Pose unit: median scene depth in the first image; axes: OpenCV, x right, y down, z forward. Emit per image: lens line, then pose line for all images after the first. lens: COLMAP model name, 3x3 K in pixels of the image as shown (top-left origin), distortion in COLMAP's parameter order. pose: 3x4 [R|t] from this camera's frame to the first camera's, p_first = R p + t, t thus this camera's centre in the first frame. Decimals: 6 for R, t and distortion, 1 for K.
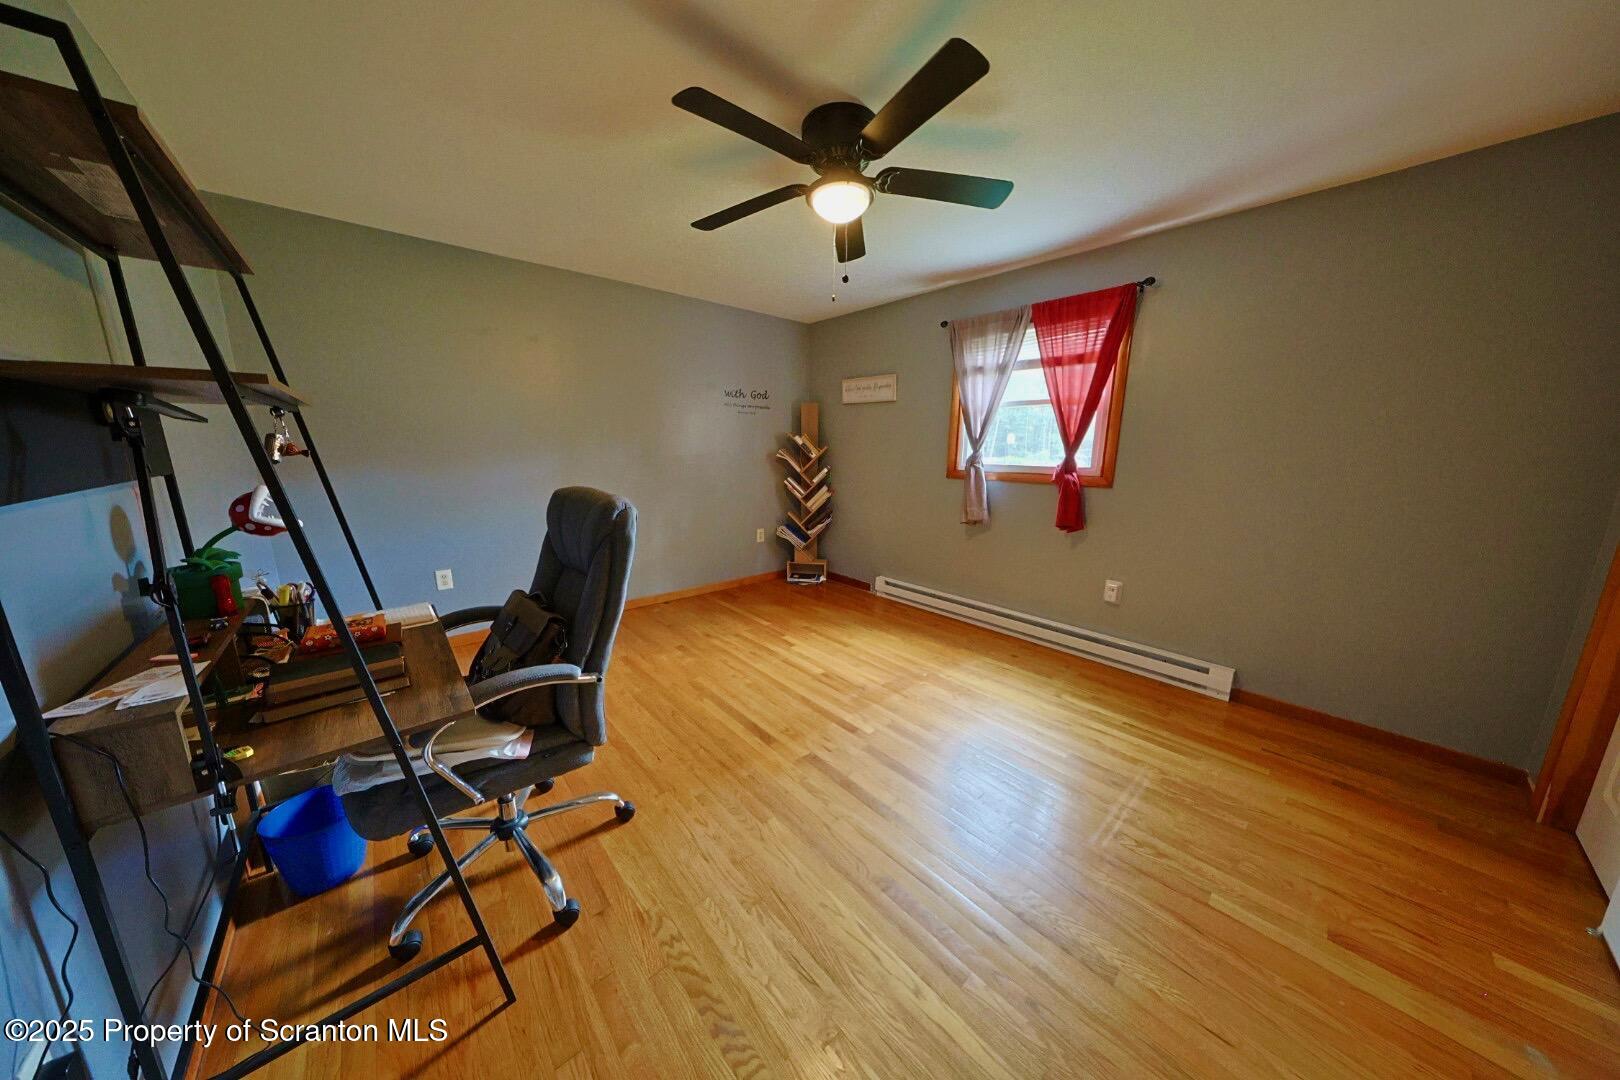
lens RADIAL K [[493.4, 0, 810.0], [0, 493.4, 540.0], [0, 0, 1]] dist [-0.002271, -0.000007]
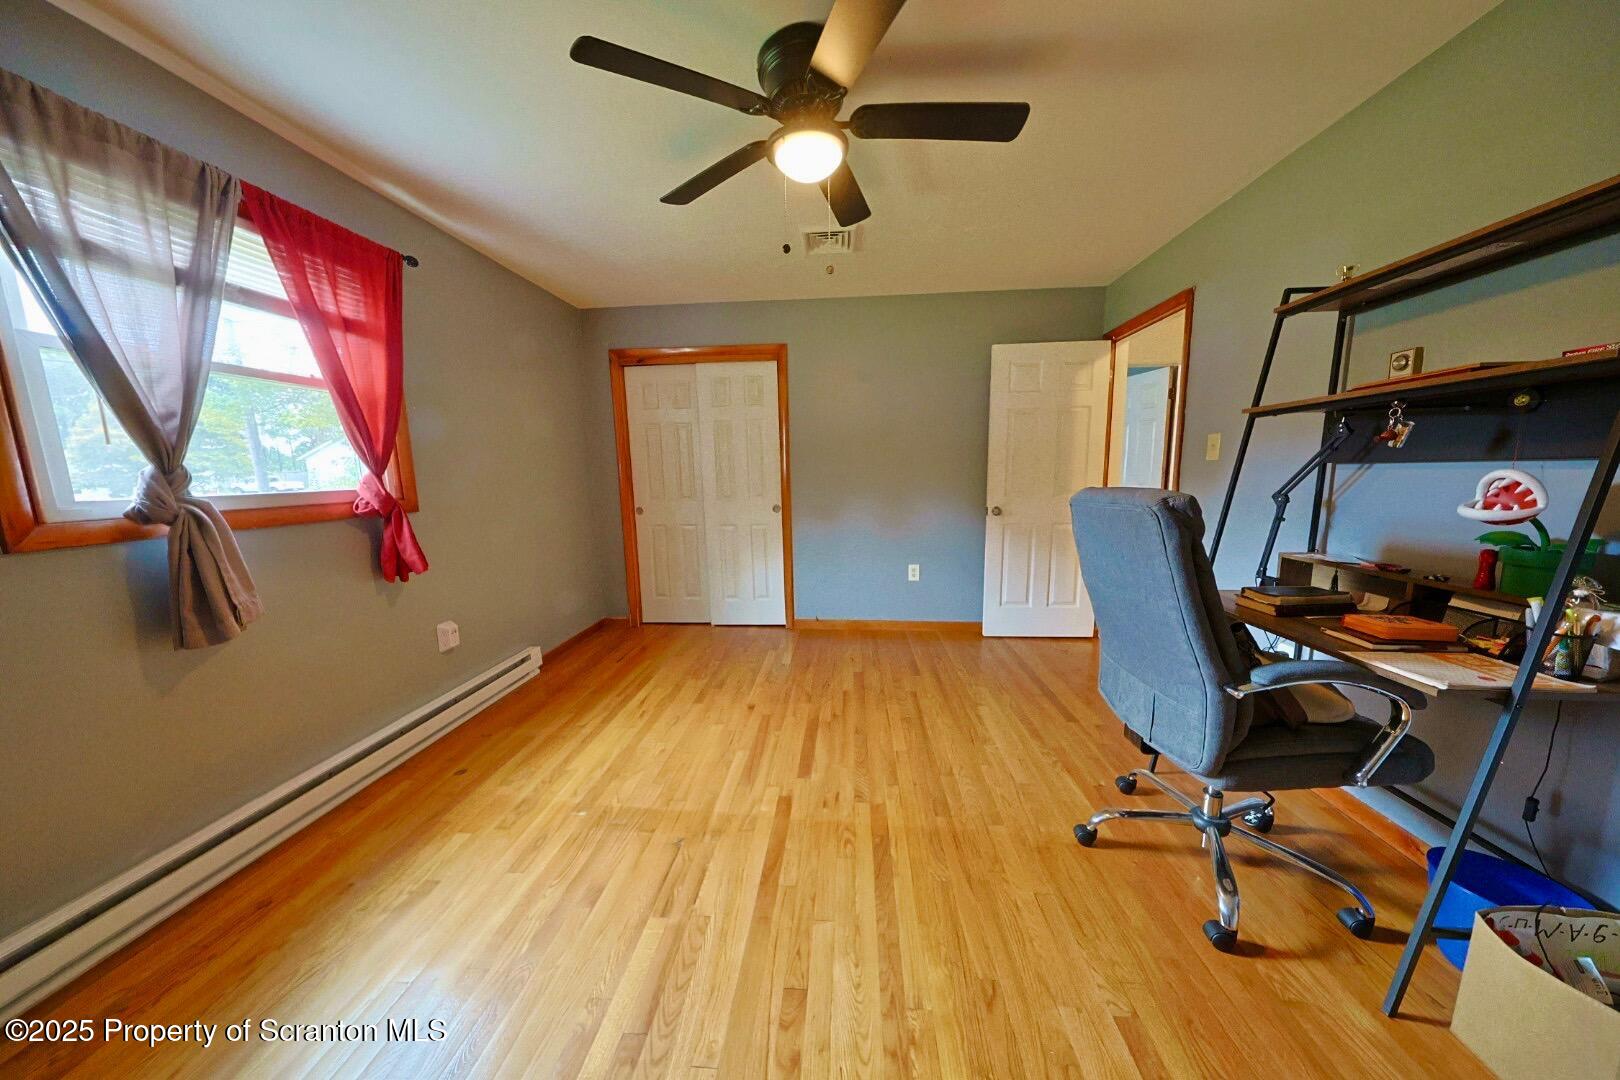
lens RADIAL K [[493.4, 0, 810.0], [0, 493.4, 540.0], [0, 0, 1]] dist [-0.002271, -0.000007]
pose [[-0.685965, -0.107329, 0.719676, -0.380562], [0.146426, 0.948467, 0.281017, -0.193650], [-0.712750, 0.298147, -0.634899, 1.077873]]
